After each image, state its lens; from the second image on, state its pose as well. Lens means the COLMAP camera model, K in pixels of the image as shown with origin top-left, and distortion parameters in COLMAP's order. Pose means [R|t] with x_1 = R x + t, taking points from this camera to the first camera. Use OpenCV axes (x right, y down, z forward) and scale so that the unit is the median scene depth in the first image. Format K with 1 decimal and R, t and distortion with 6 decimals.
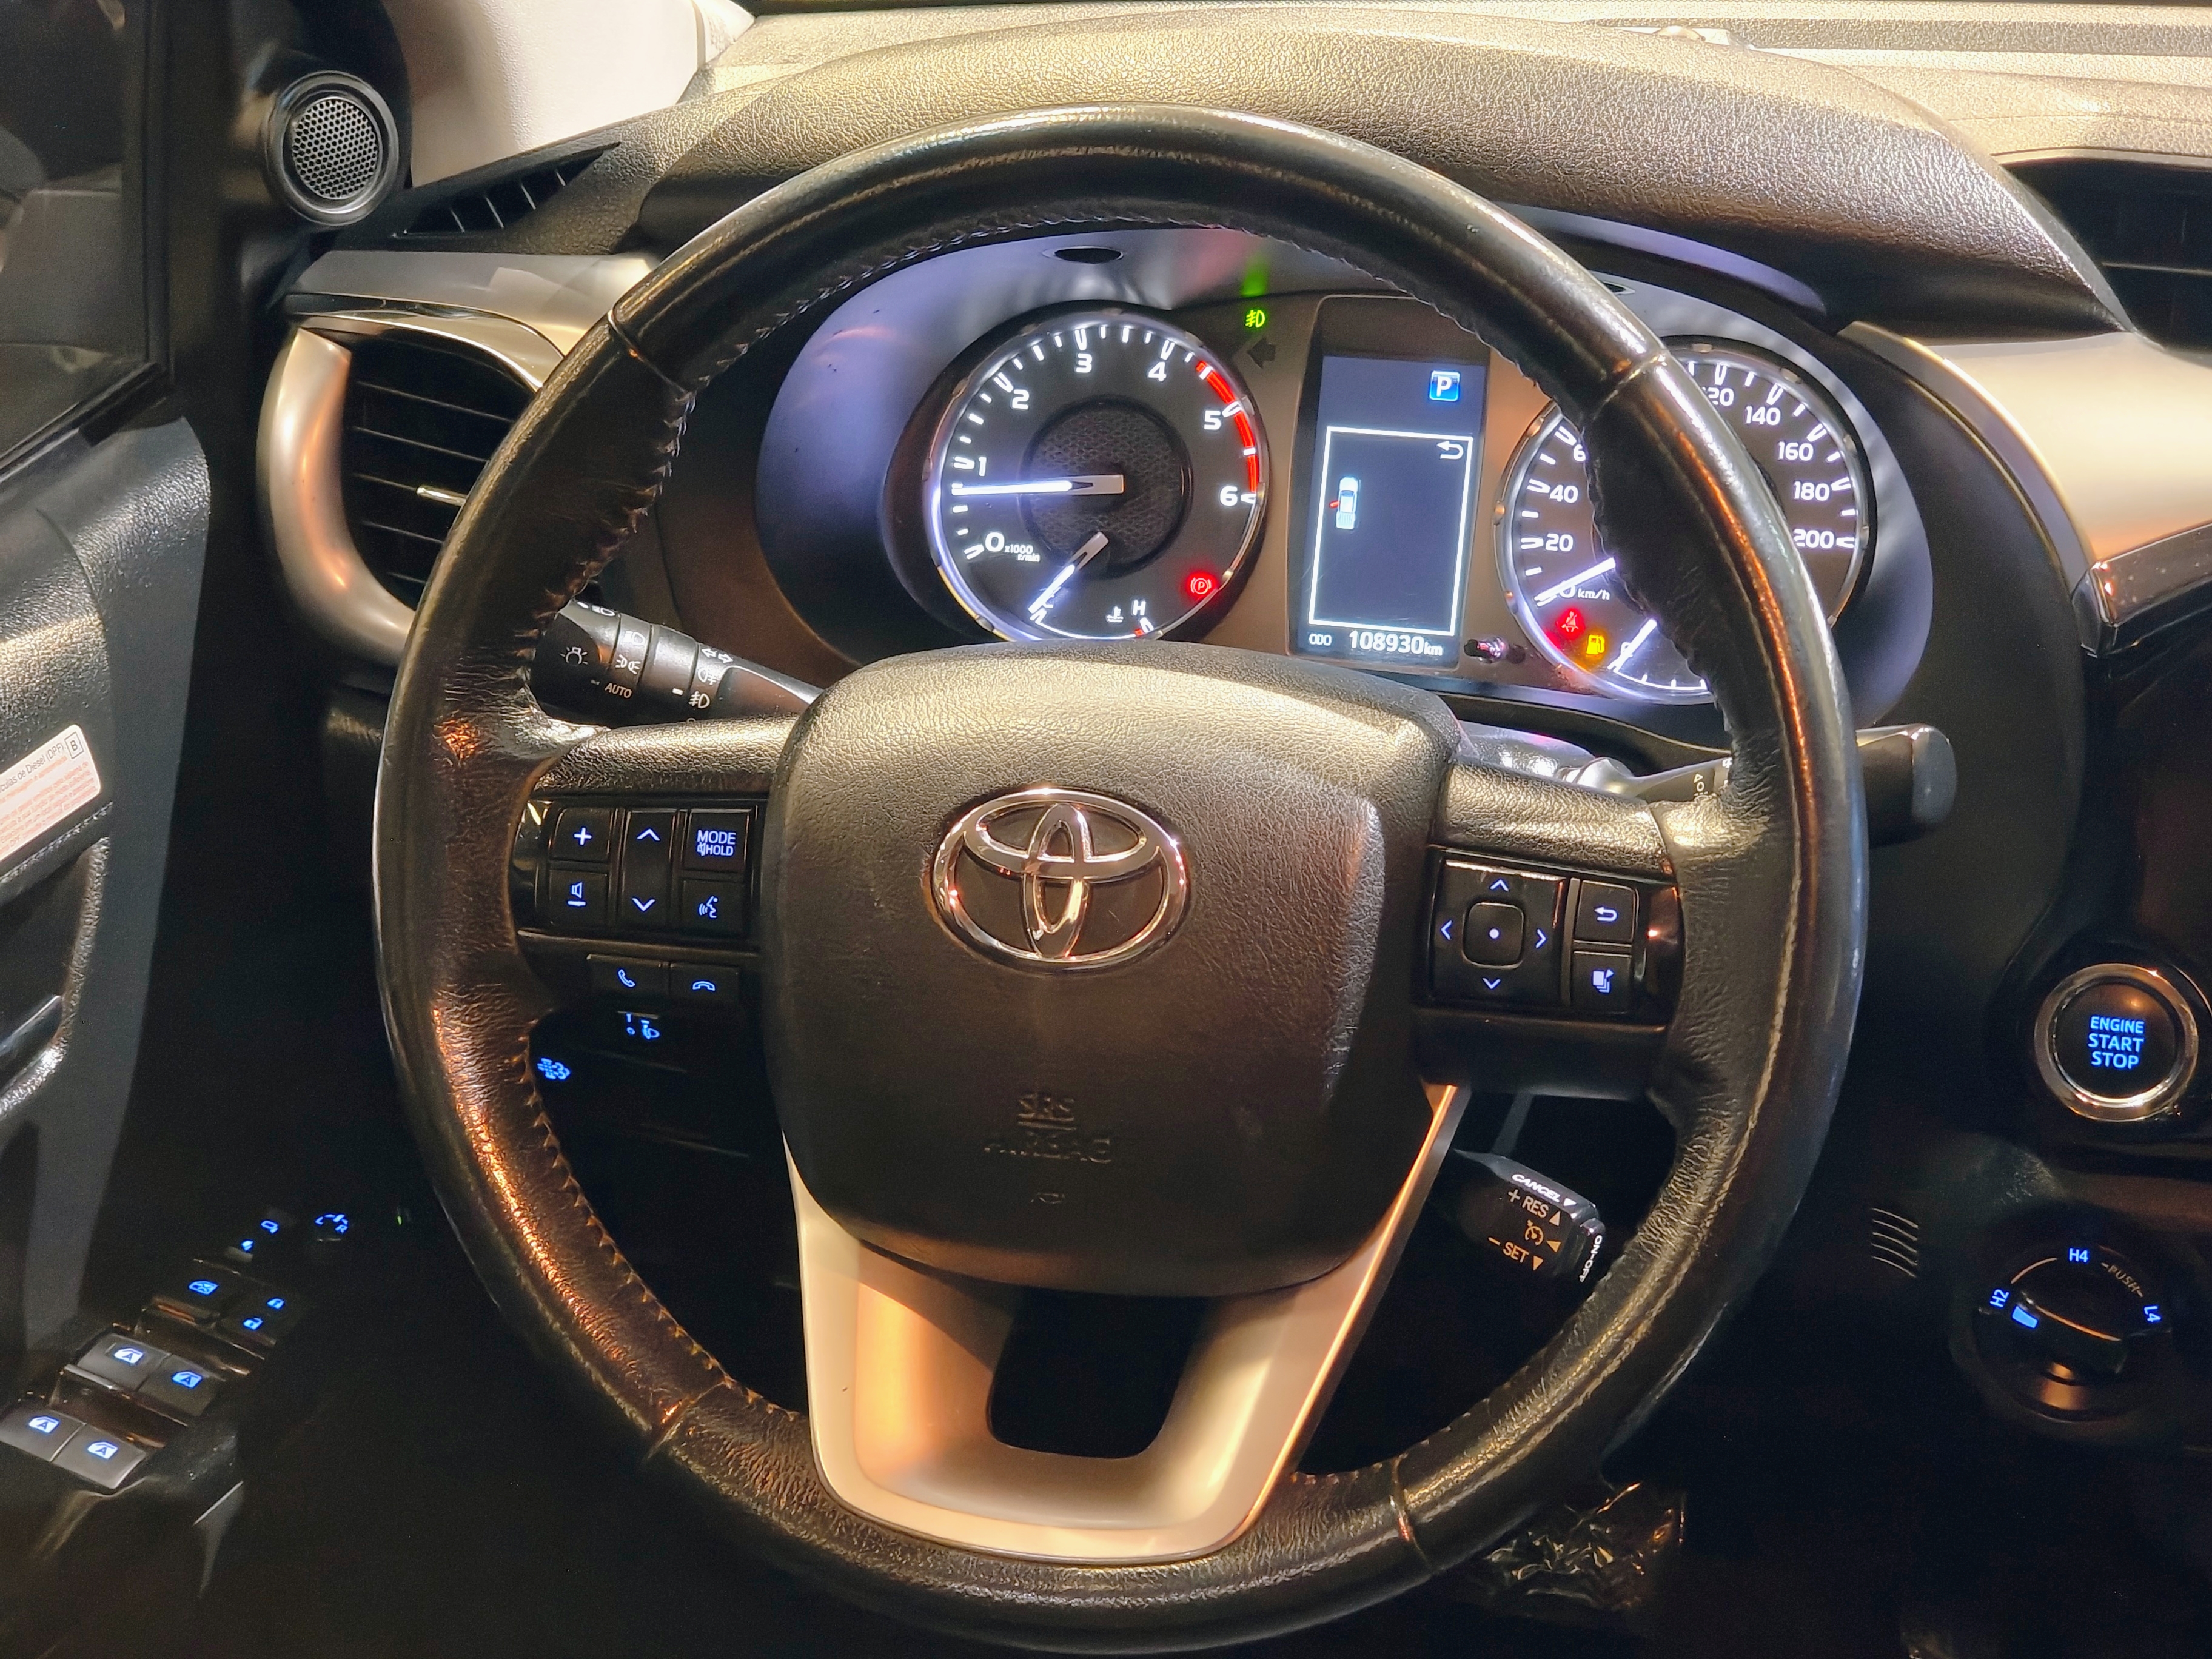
lens RADIAL K [[4421.9, 0, 1120.0], [0, 4421.9, 825.3], [0, 0, 1]] dist [0.285331, 0.000000]
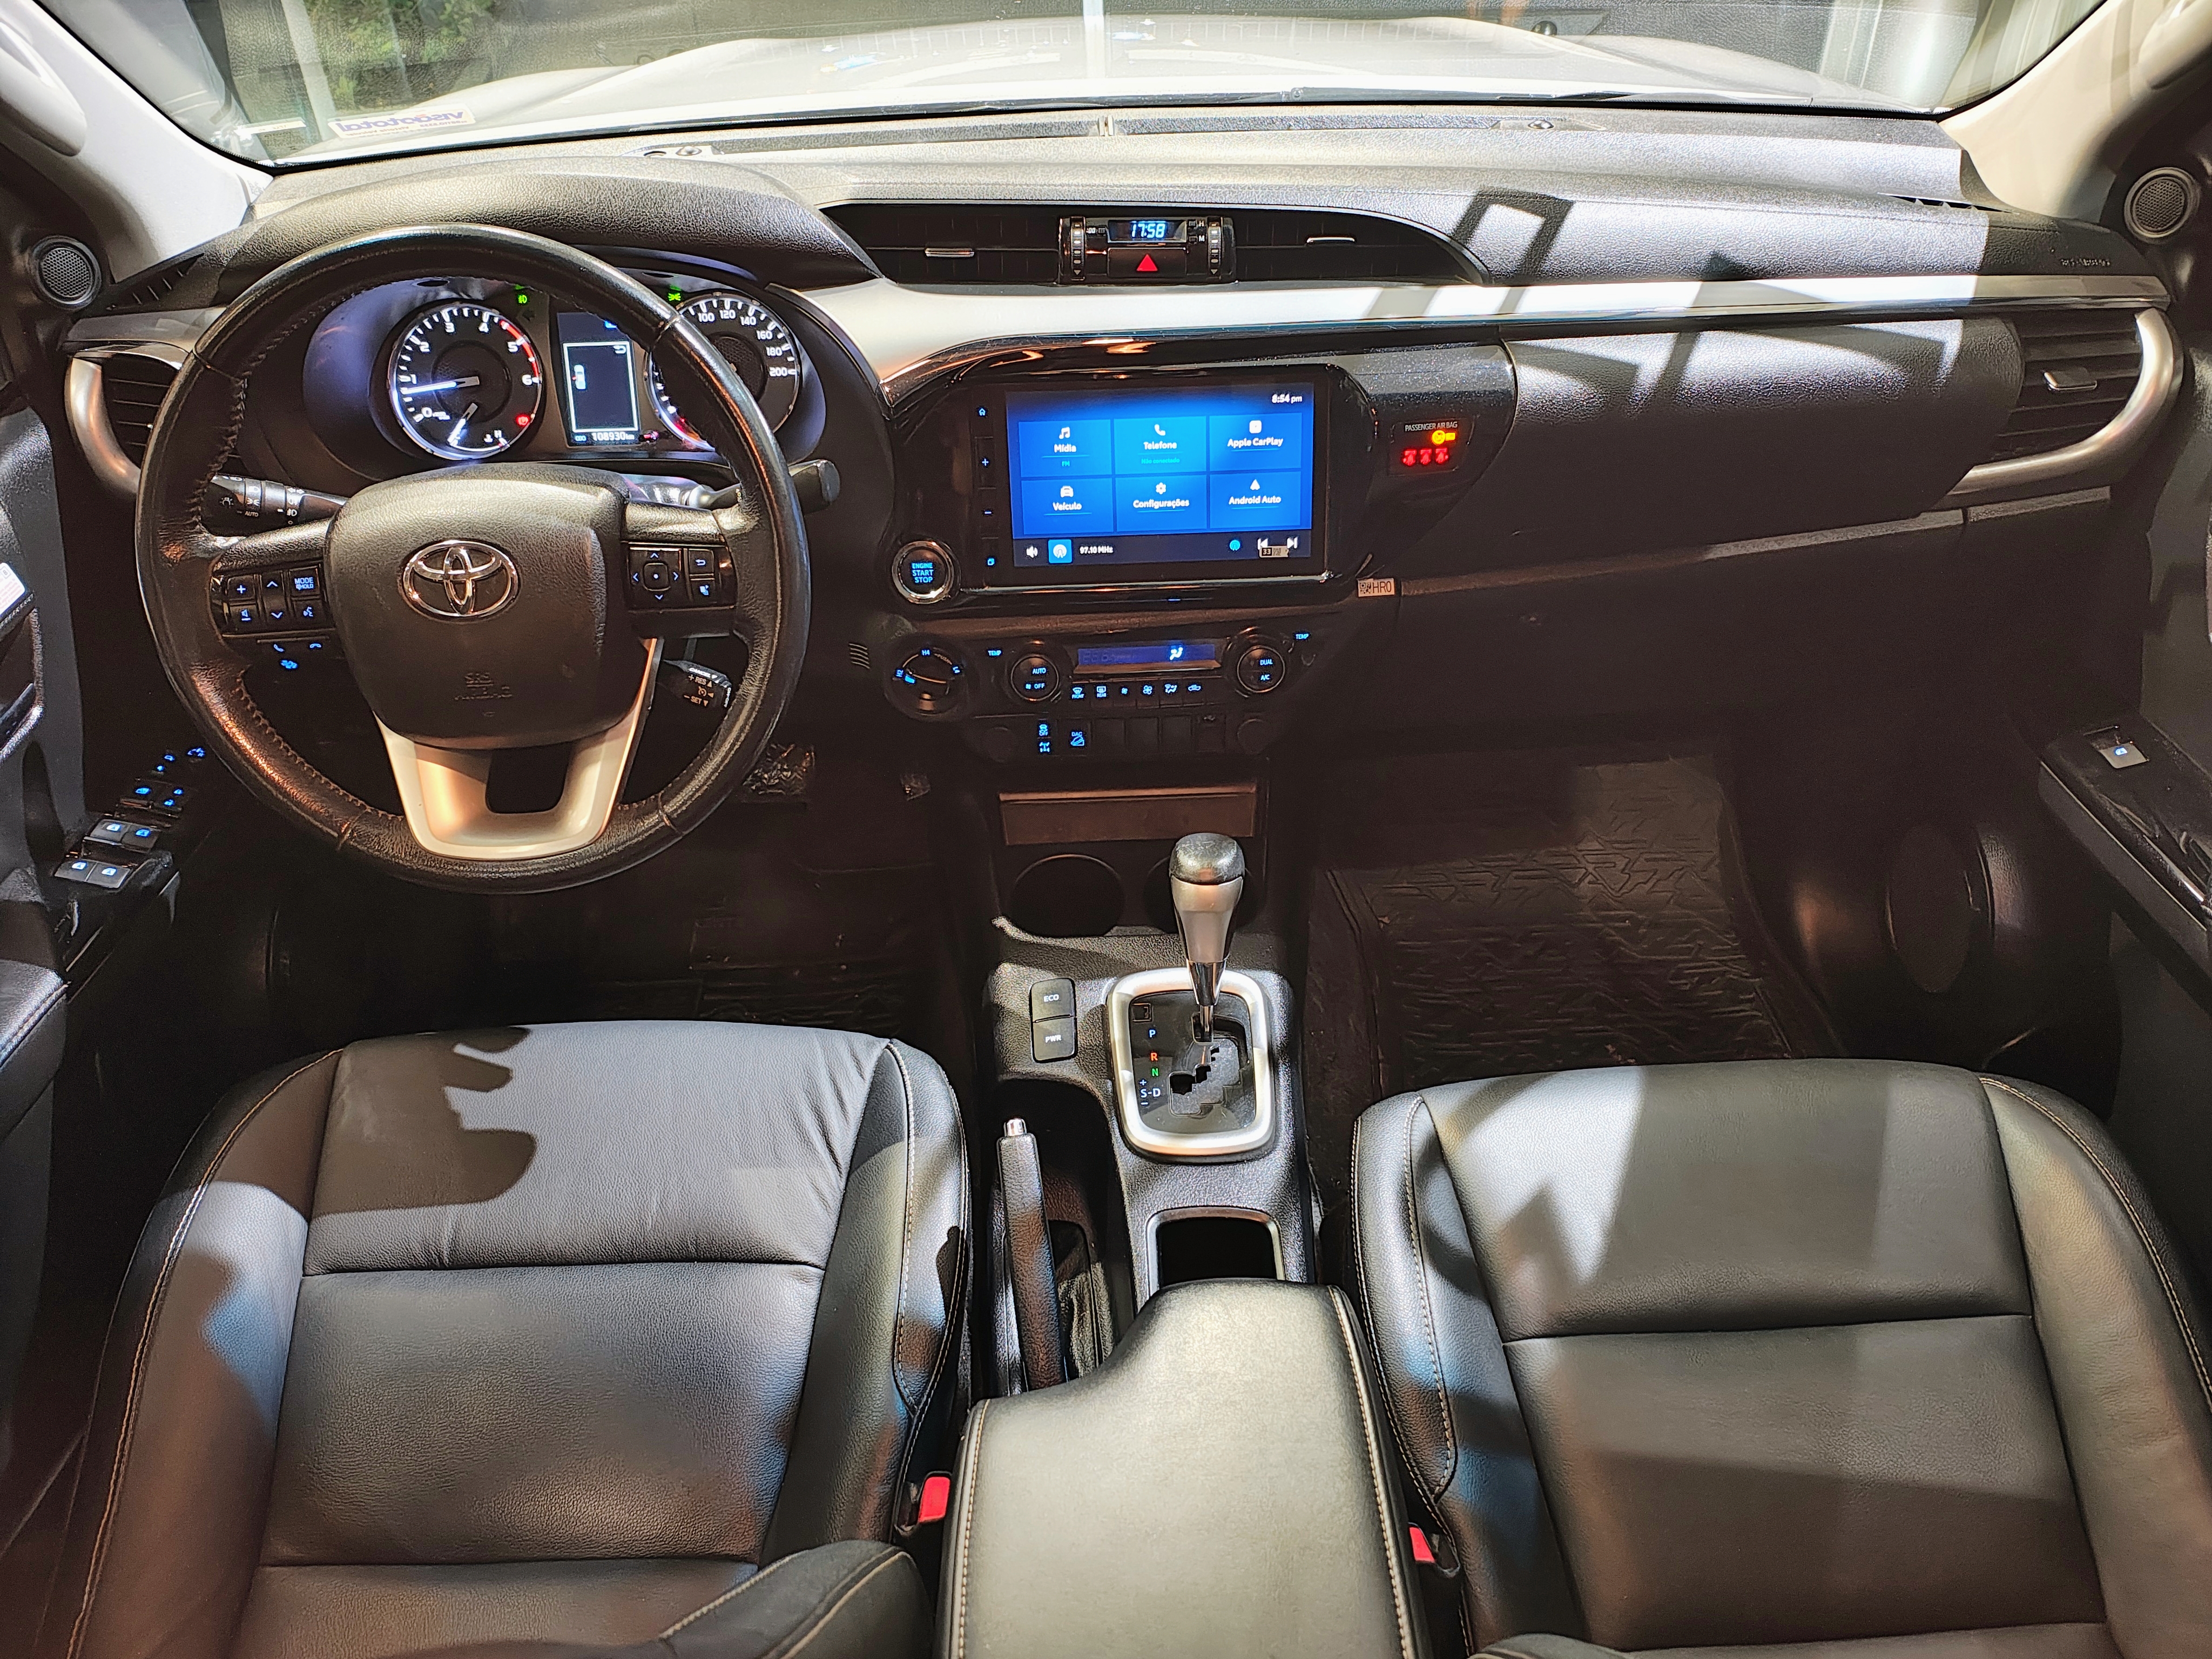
lens RADIAL K [[1650.3, 0, 1102.1], [0, 1650.3, 832.2], [0, 0, 1]] dist [0.003628, -0.033599]
pose [[0.953554, -0.189742, 0.233952, 0.066584], [0.125422, 0.956240, 0.264337, -0.040087], [-0.273870, -0.222717, 0.935624, 0.066907]]
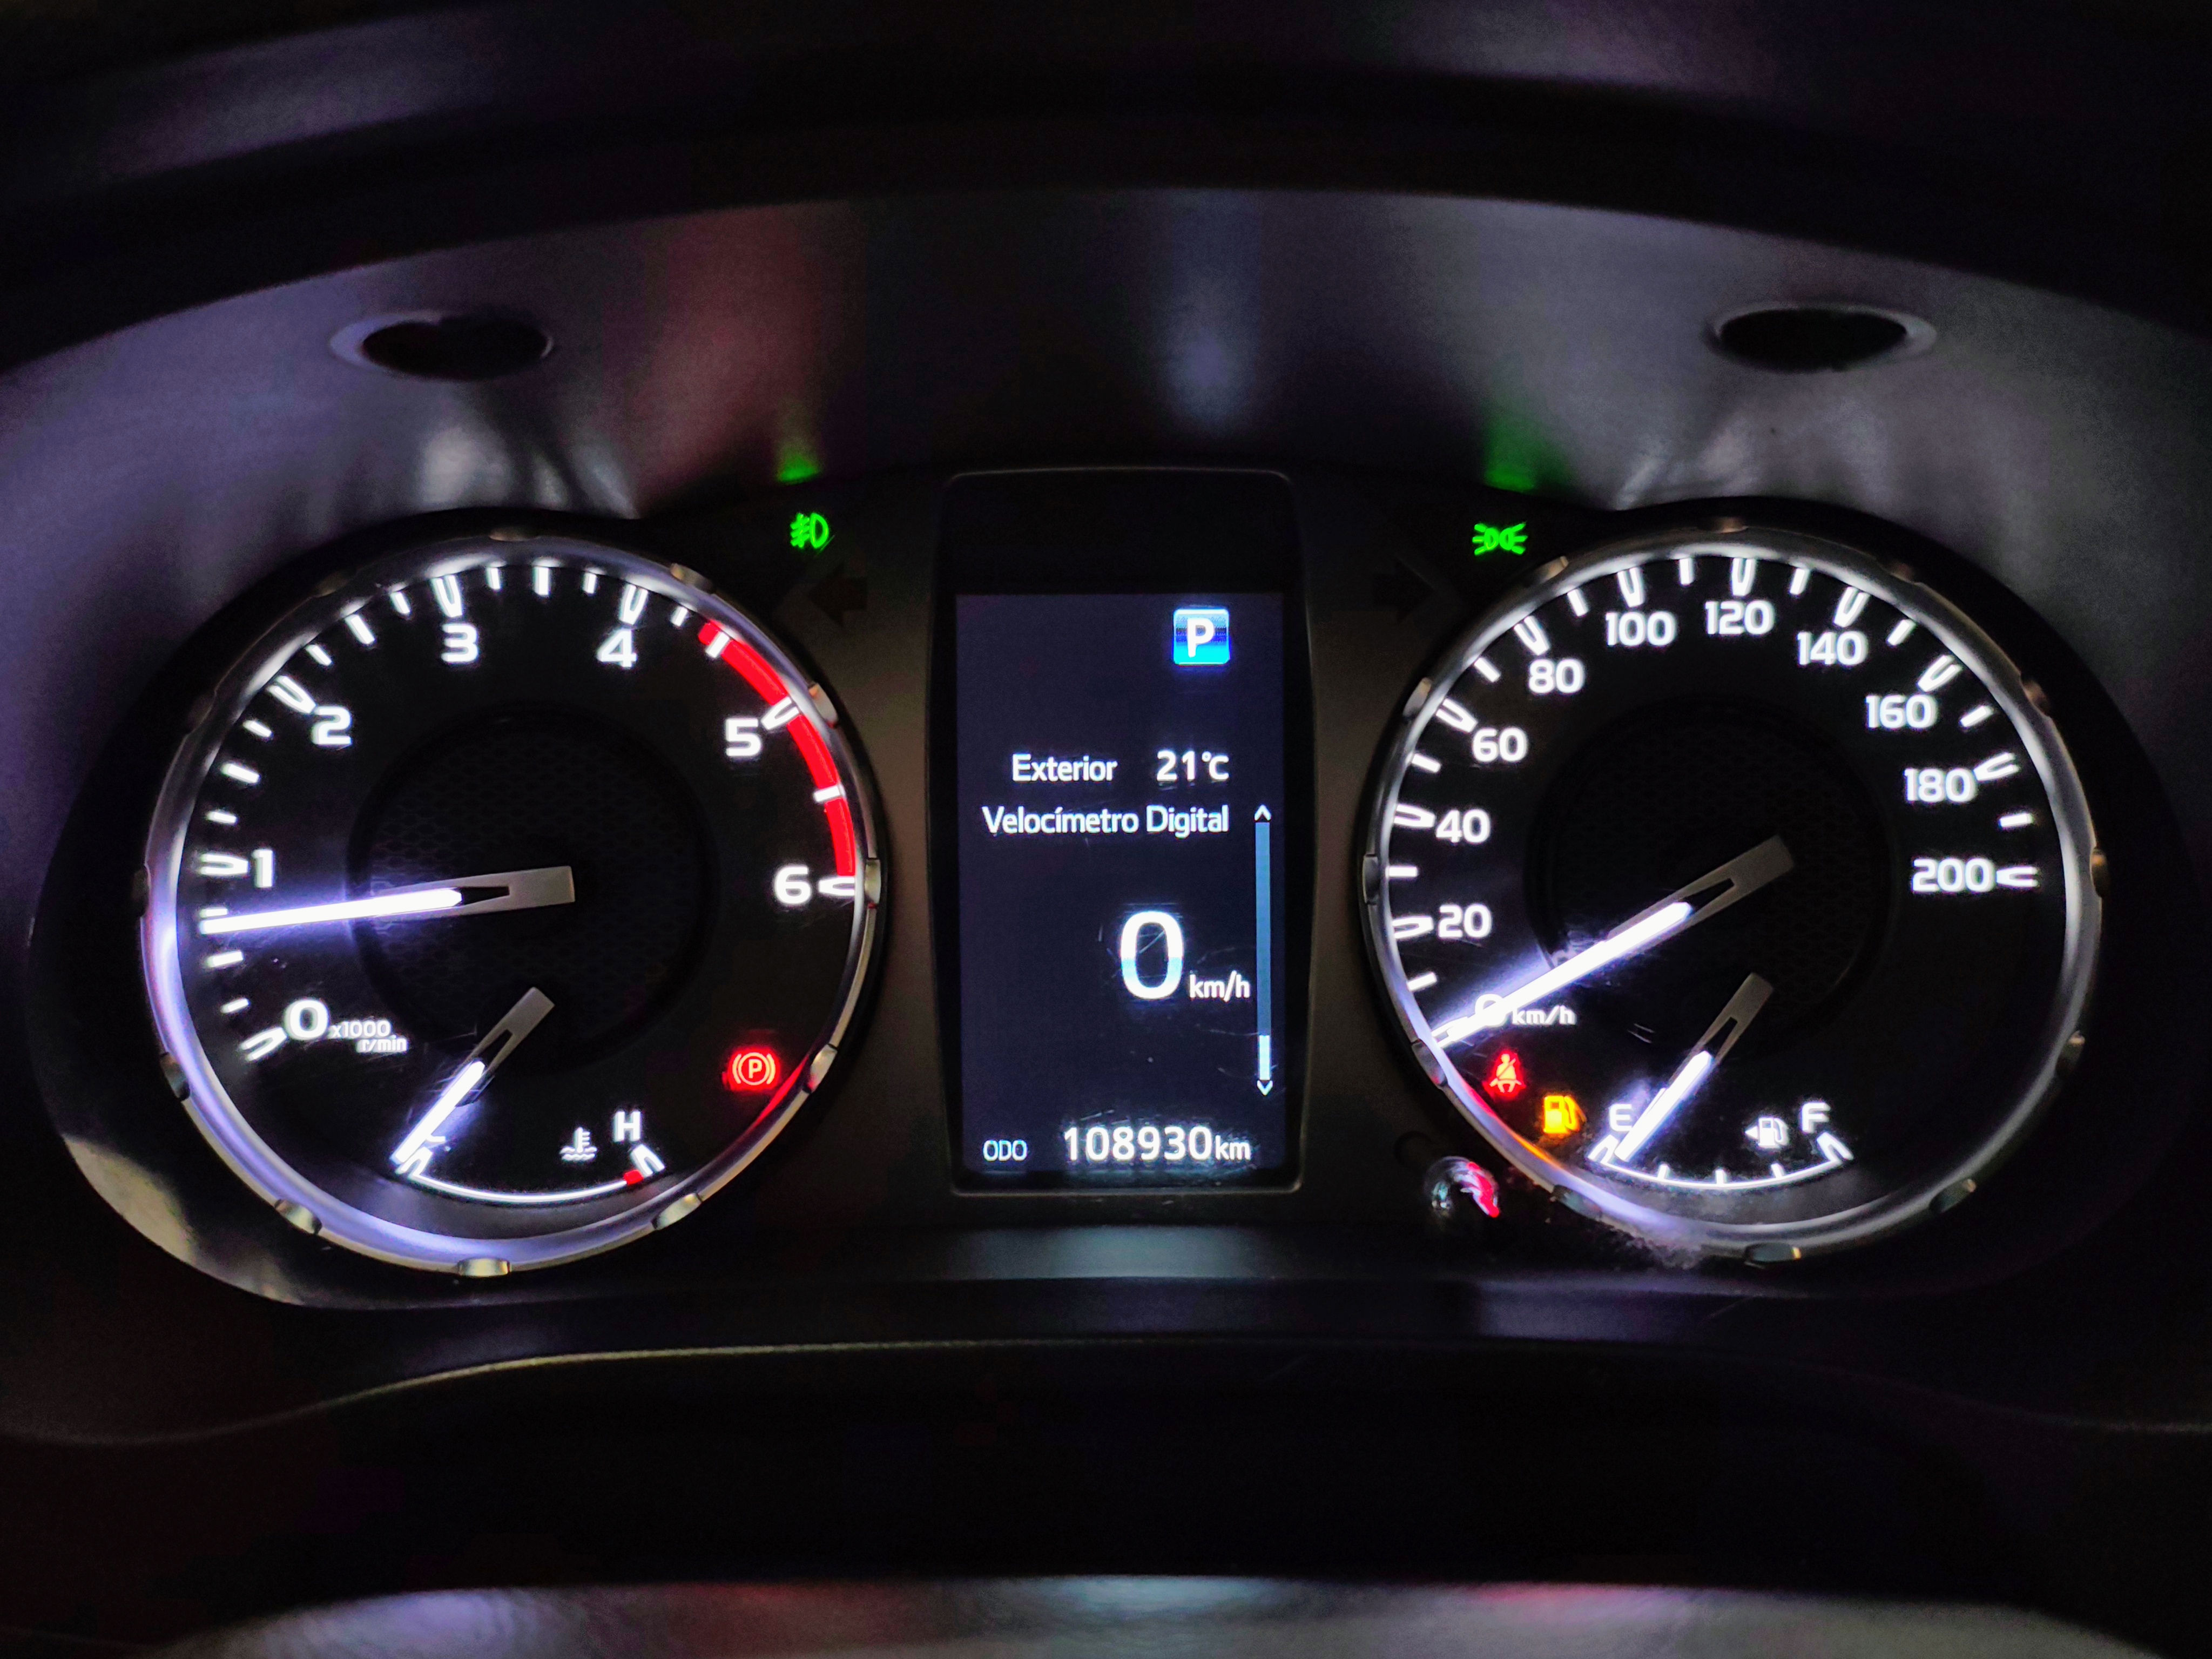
lens RADIAL K [[1650.3, 0, 1005.4], [0, 1650.3, 864.7], [0, 0, 1]] dist [0.003628, -0.033599]
pose [[0.952694, -0.098943, 0.287377, -0.005780], [0.103741, 0.994603, -0.001479, -0.076466], [-0.285680, 0.031222, 0.957816, 0.844251]]
